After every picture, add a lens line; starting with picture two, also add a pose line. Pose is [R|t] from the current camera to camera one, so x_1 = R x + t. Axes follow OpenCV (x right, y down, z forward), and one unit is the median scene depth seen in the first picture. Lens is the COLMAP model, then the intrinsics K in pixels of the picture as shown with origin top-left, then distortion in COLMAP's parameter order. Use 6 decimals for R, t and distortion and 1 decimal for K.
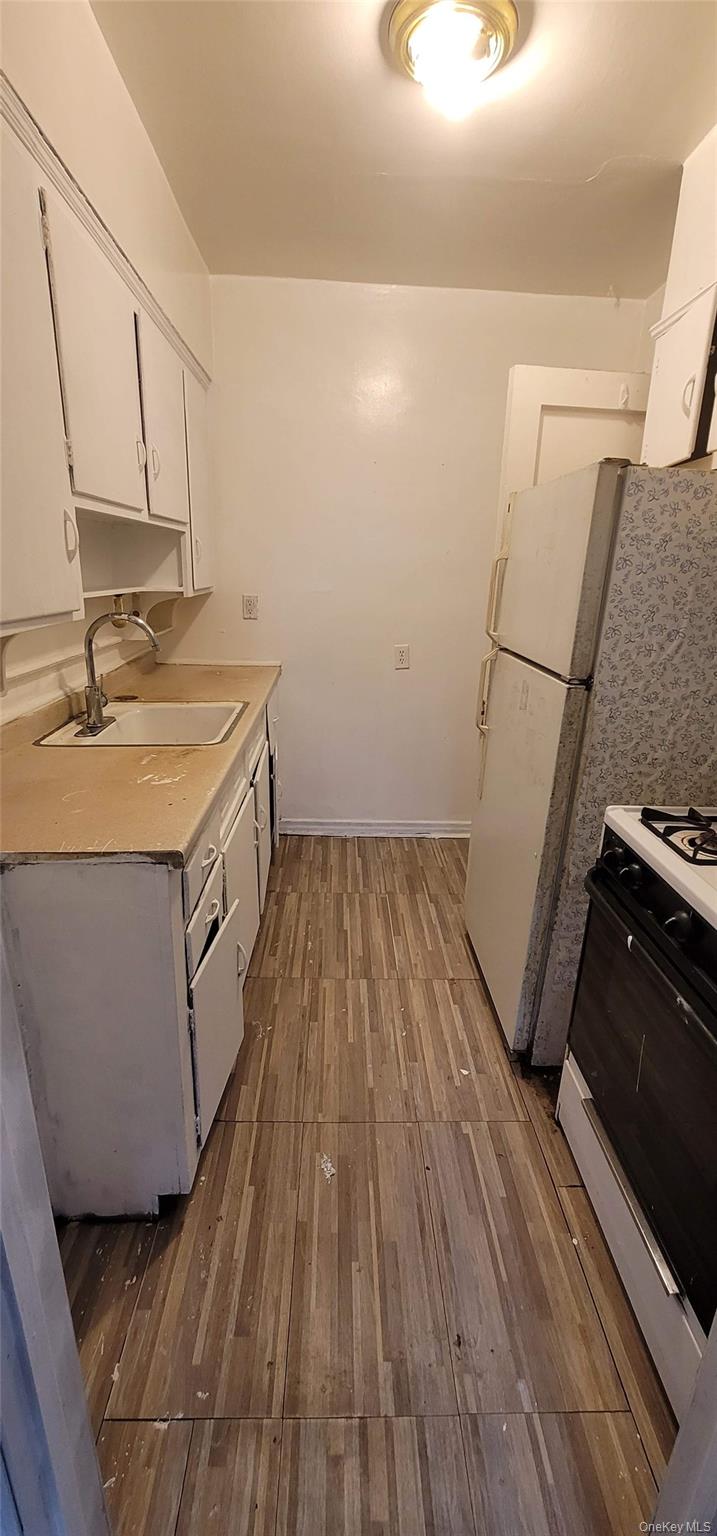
lens RADIAL K [[623.9, 0, 362.4], [0, 623.9, 772.2], [0, 0, 1]] dist [-0.007677, 0.002501]
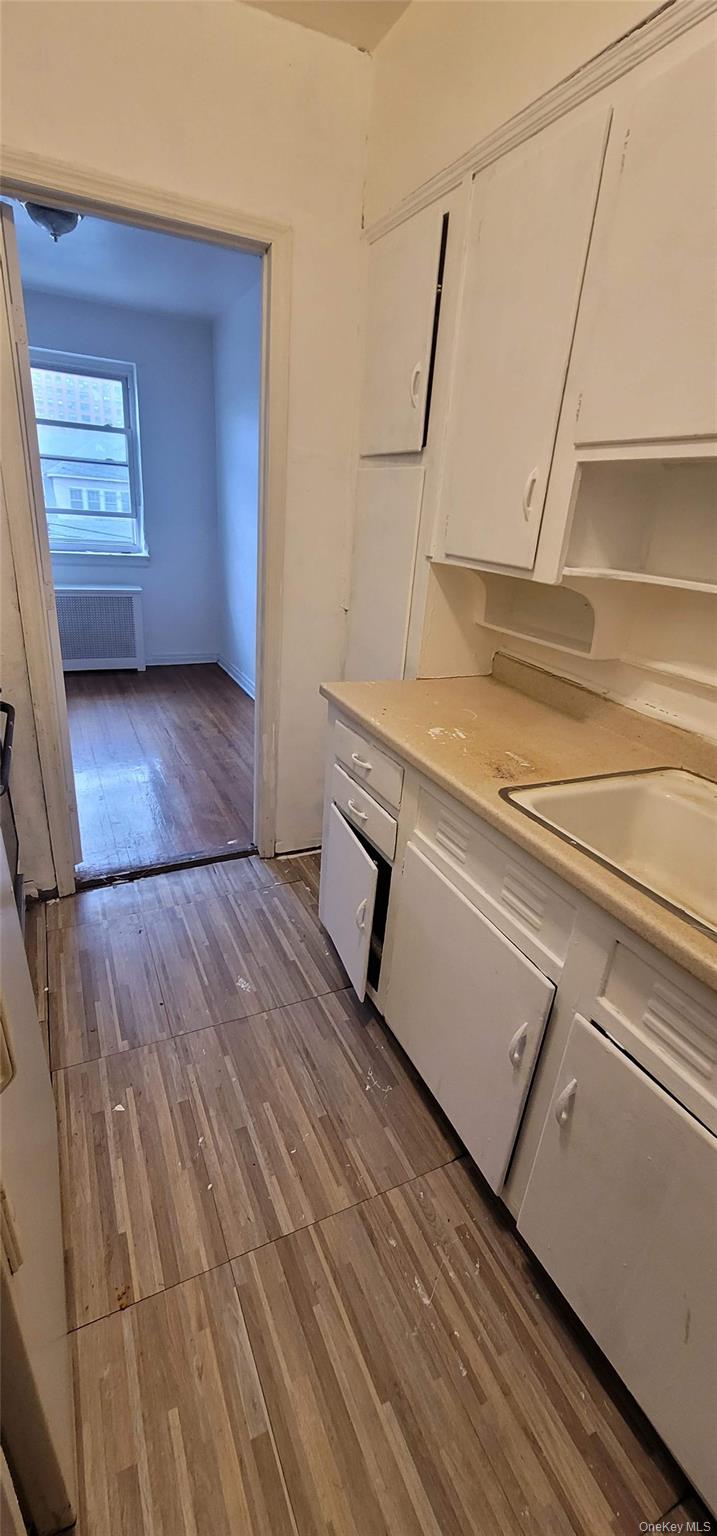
lens RADIAL K [[626.5, 0, 364.4], [0, 626.5, 771.3], [0, 0, 1]] dist [-0.006891, 0.000295]
pose [[-0.909641, 0.064767, -0.410315, 0.201162], [-0.223869, 0.755614, 0.615574, -0.498747], [0.349909, 0.651808, -0.672838, 1.549350]]
